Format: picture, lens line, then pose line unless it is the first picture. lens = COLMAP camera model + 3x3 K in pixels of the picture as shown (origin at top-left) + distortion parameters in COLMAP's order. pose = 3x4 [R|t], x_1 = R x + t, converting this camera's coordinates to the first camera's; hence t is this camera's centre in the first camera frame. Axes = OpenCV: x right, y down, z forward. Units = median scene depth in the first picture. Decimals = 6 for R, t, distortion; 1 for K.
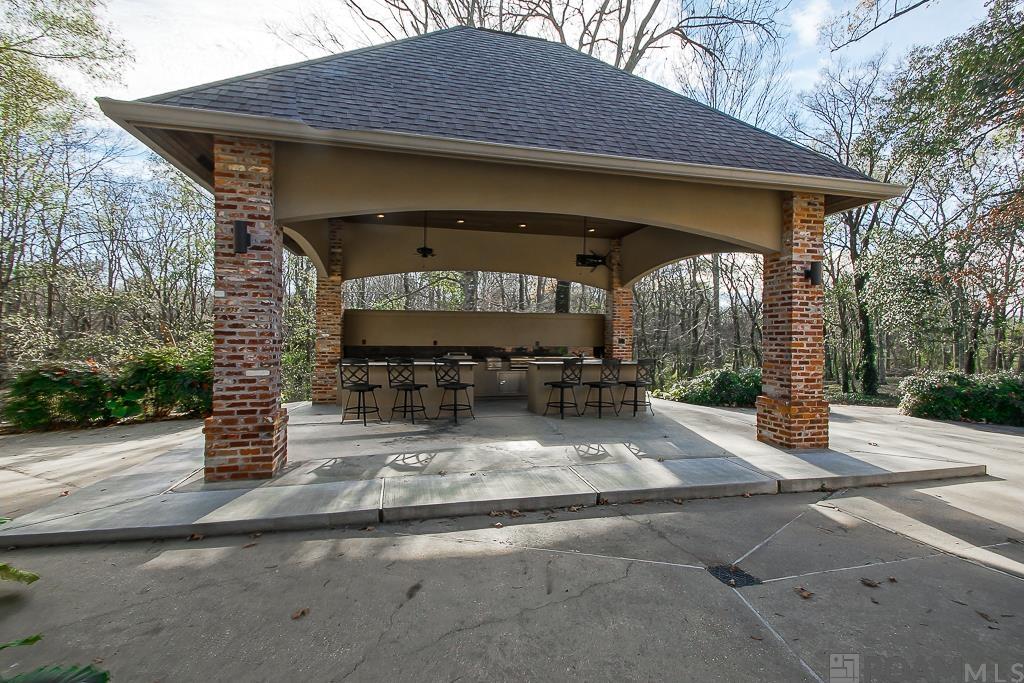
lens RADIAL K [[457.6, 0, 509.3], [0, 457.6, 341.2], [0, 0, 1]] dist [0.002476, -0.001323]
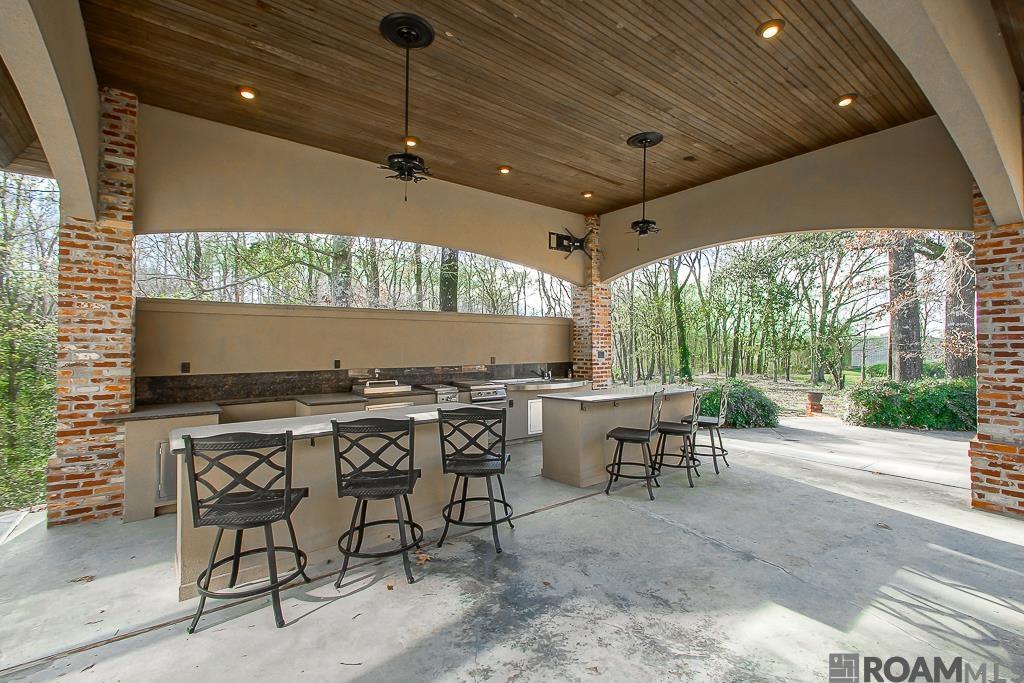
lens RADIAL K [[457.6, 0, 518.1], [0, 457.6, 341.9], [0, 0, 1]] dist [0.002476, -0.001323]
pose [[0.908430, -0.006257, 0.417989, -0.213030], [0.013360, 0.999812, -0.014068, -0.014524], [-0.417823, 0.018364, 0.908343, 0.440937]]
